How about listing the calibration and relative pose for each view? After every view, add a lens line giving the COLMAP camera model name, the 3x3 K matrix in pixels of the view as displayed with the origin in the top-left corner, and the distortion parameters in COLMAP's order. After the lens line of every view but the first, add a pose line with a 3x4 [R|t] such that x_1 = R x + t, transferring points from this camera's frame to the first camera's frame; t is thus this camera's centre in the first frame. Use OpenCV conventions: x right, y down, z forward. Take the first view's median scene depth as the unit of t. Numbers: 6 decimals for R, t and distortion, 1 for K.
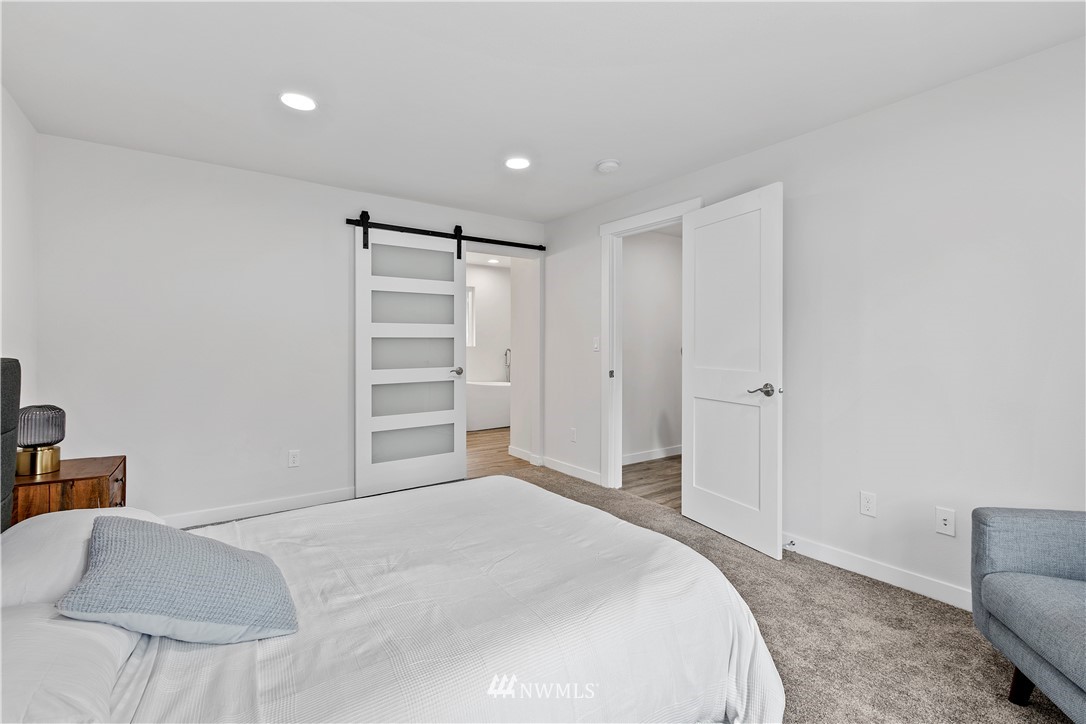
lens RADIAL K [[487.8, 0, 543.0], [0, 487.8, 346.3], [0, 0, 1]] dist [-0.000239, -0.000334]
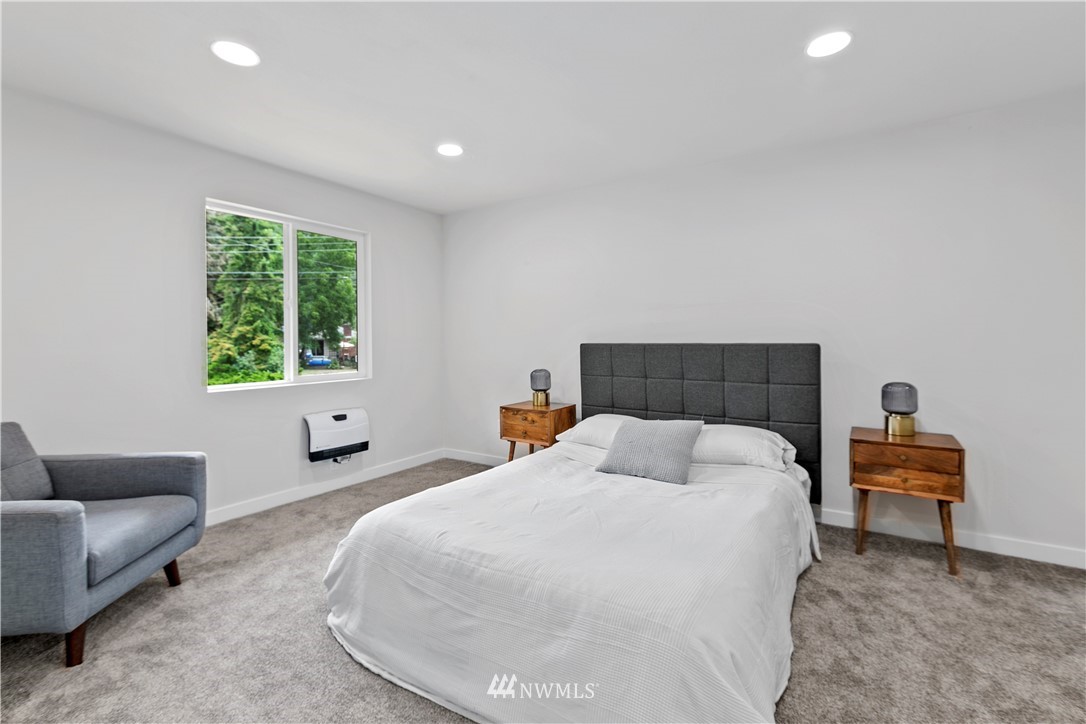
lens RADIAL K [[482.5, 0, 544.5], [0, 482.5, 339.0], [0, 0, 1]] dist [0.000722, -0.000848]
pose [[-0.931404, 0.003723, -0.363969, 0.228820], [0.002171, 0.999987, 0.004672, -0.001225], [0.363981, 0.003561, -0.931399, 1.409130]]
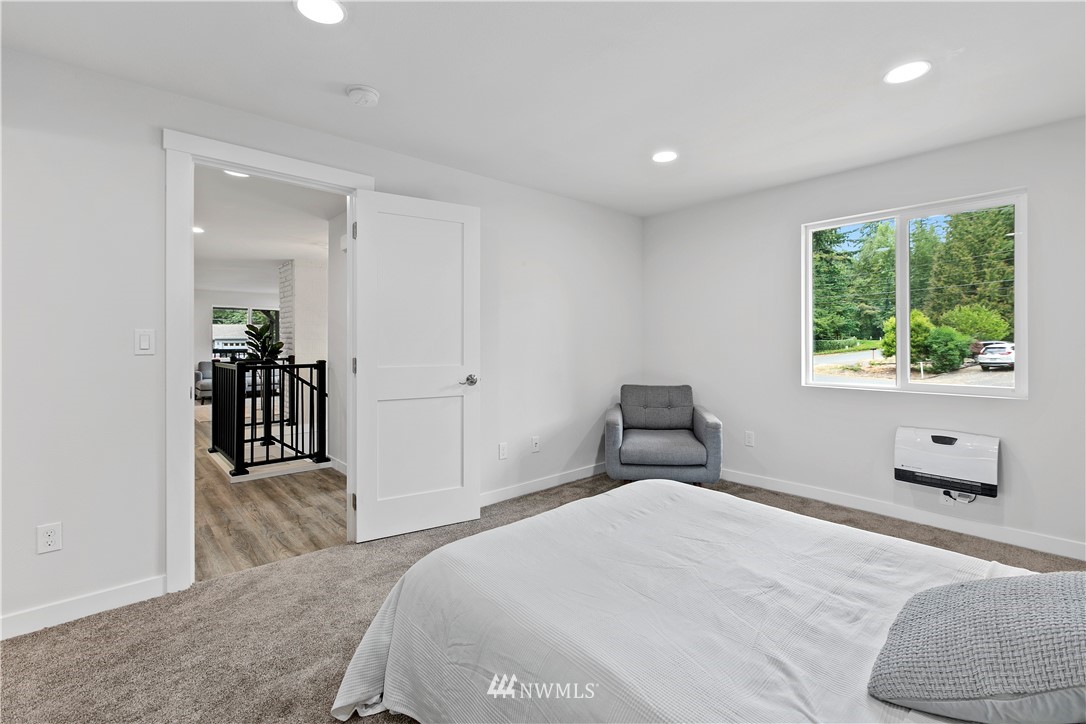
lens RADIAL K [[487.8, 0, 543.0], [0, 487.8, 346.3], [0, 0, 1]] dist [-0.000239, -0.000334]
pose [[-0.102501, -0.008158, 0.994699, -0.723938], [0.006688, 0.999938, 0.008890, -0.001518], [-0.994710, 0.007564, -0.102440, 0.940306]]
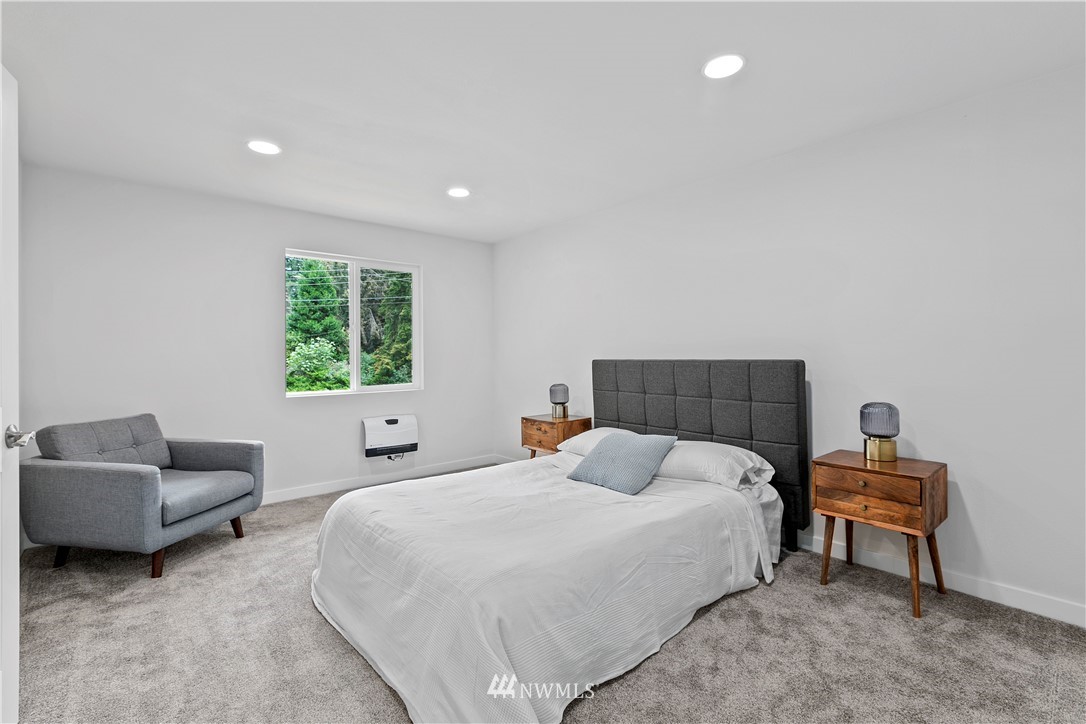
lens RADIAL K [[485.0, 0, 544.6], [0, 485.0, 348.6], [0, 0, 1]] dist [-0.001602, 0.000214]
pose [[-0.996356, 0.005756, -0.085101, -0.102003], [0.006455, 0.999948, -0.007944, -0.004294], [0.085051, -0.008464, -0.996341, 1.603990]]
